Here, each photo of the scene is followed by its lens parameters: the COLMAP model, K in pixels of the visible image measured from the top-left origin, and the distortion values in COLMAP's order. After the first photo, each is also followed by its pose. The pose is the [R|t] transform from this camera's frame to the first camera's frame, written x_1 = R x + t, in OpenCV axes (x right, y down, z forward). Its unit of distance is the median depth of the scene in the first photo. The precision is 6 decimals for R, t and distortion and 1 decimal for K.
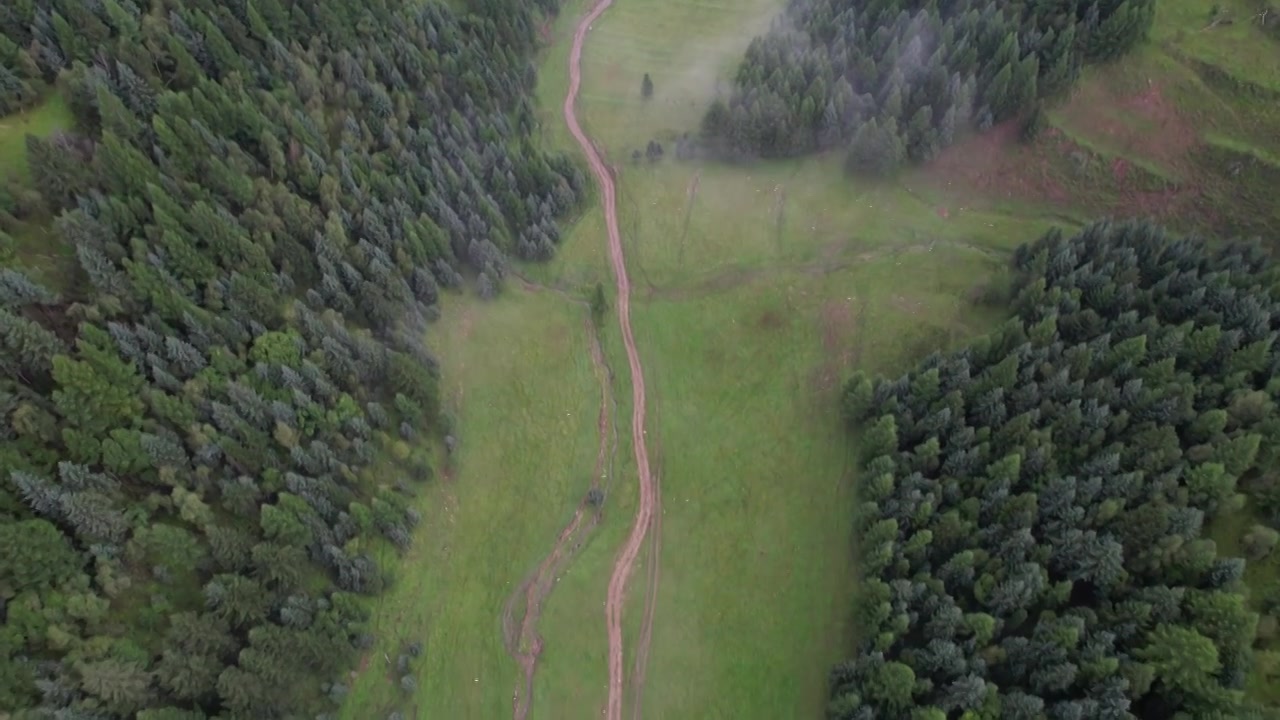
lens RADIAL K [[819.4, 0, 642.5], [0, 819.4, 361.8], [0, 0, 1]] dist [-0.083230, 0.075192]
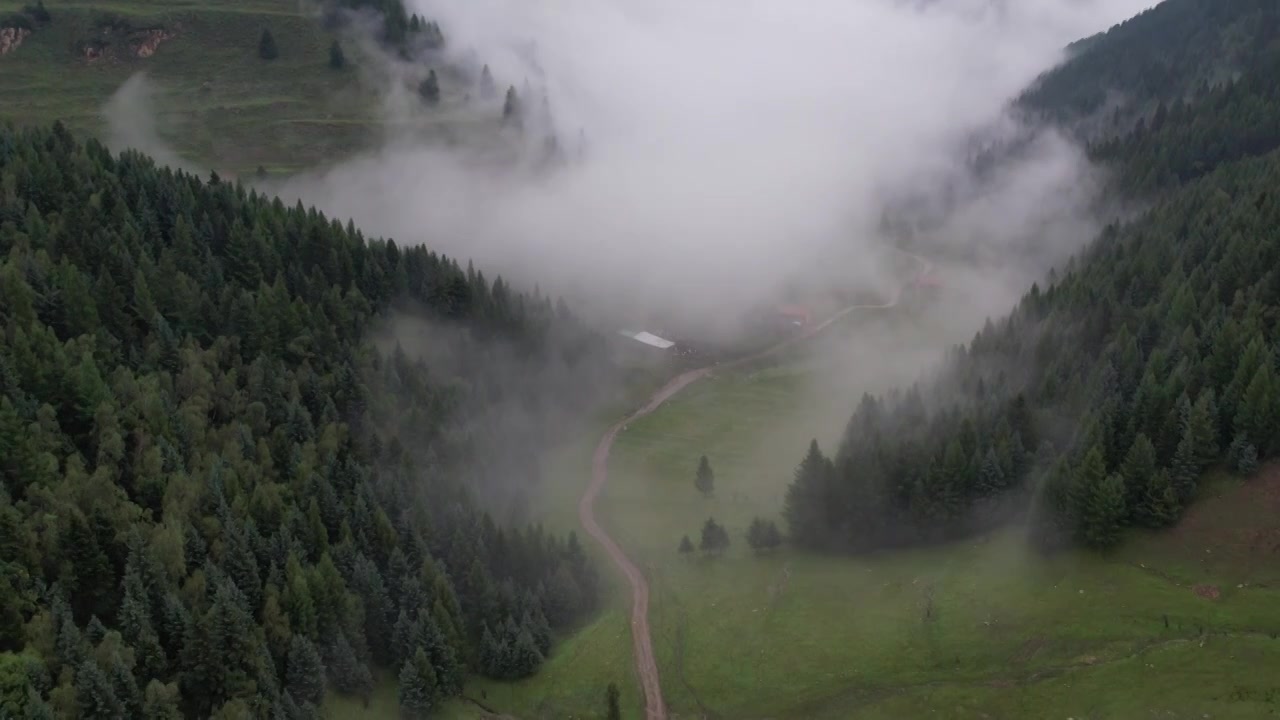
lens RADIAL K [[1155.3, 0, 652.7], [0, 1155.3, 376.8], [0, 0, 1]] dist [-0.055211, 0.000013]
pose [[0.998751, 0.015237, -0.047574, 0.010566], [-0.039670, 0.820728, -0.569941, 0.213433], [0.030361, 0.571116, 0.820308, 0.282840]]
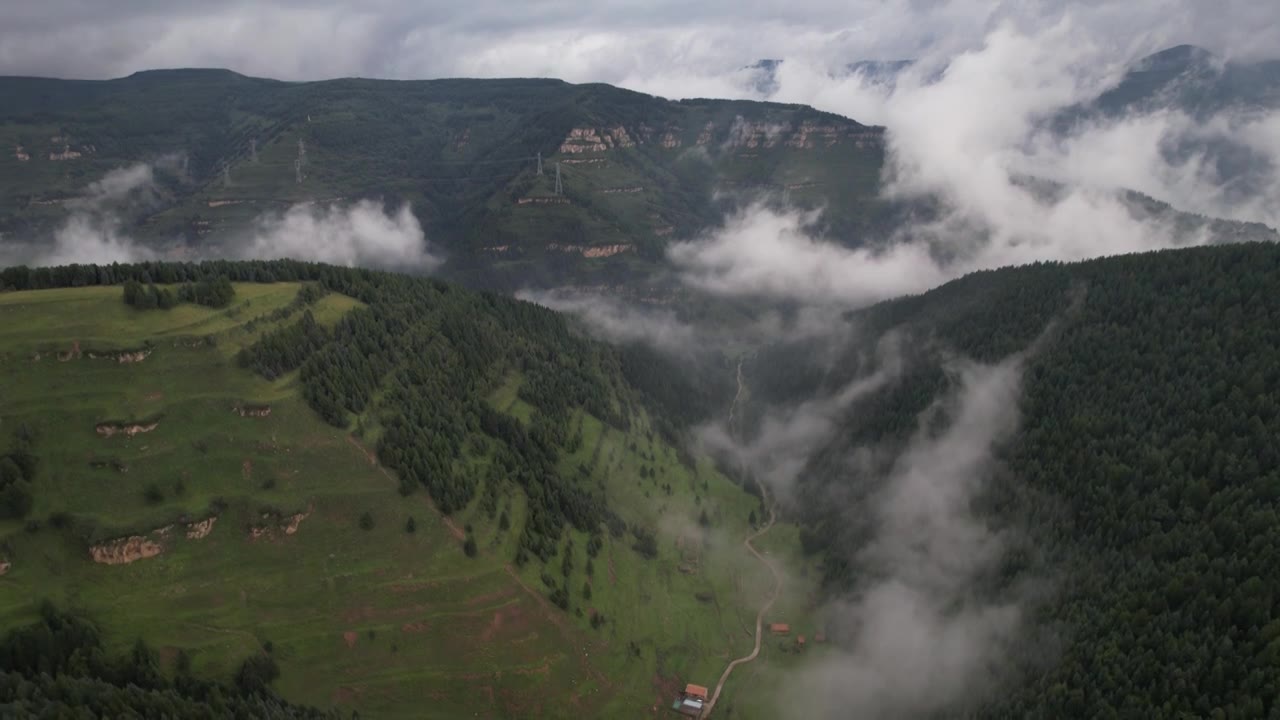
lens RADIAL K [[819.4, 0, 642.5], [0, 819.4, 361.8], [0, 0, 1]] dist [-0.083230, 0.075192]
pose [[0.999852, -0.016268, 0.005669, -0.001585], [0.016423, 0.800616, -0.598952, -0.536759], [0.005205, 0.598957, 0.800765, -0.782062]]
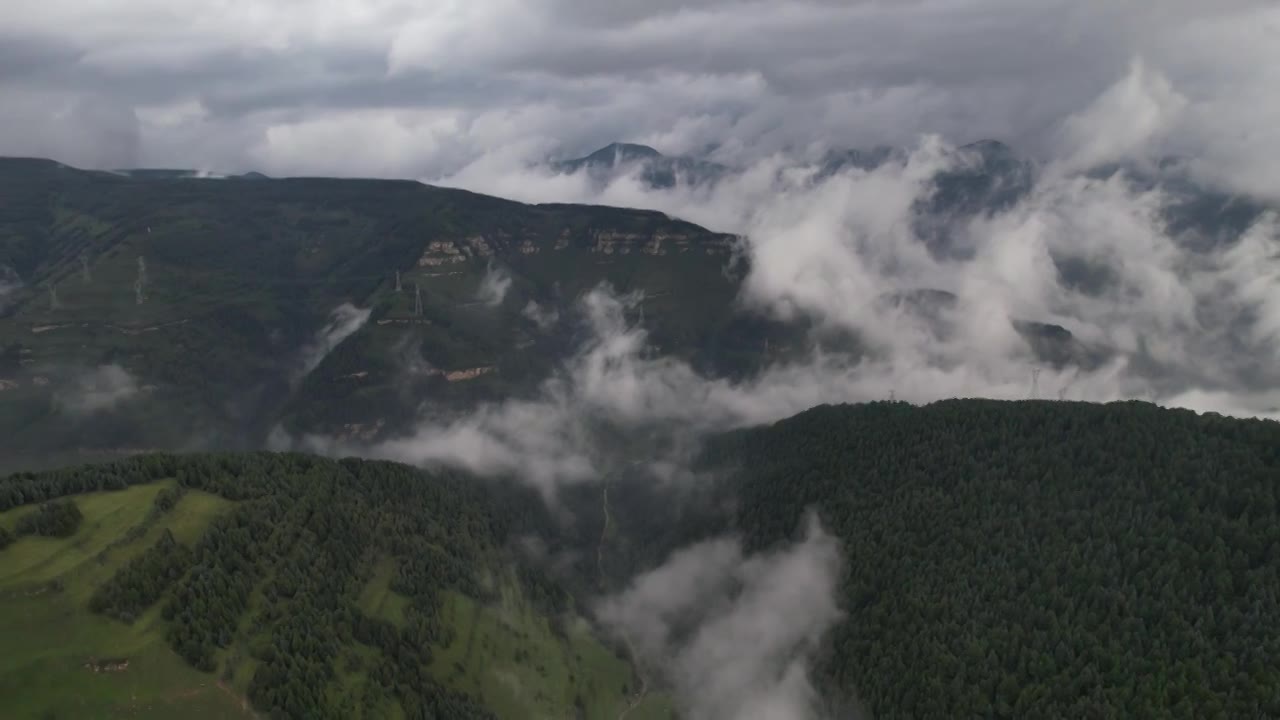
lens RADIAL K [[822.5, 0, 640.0], [0, 822.5, 360.0], [0, 0, 1]] dist [-0.082115, 0.074345]
pose [[0.984221, -0.045379, 0.171025, -0.008215], [0.146866, 0.748586, -0.646568, -0.917404], [-0.098687, 0.661483, 0.743439, -1.373462]]
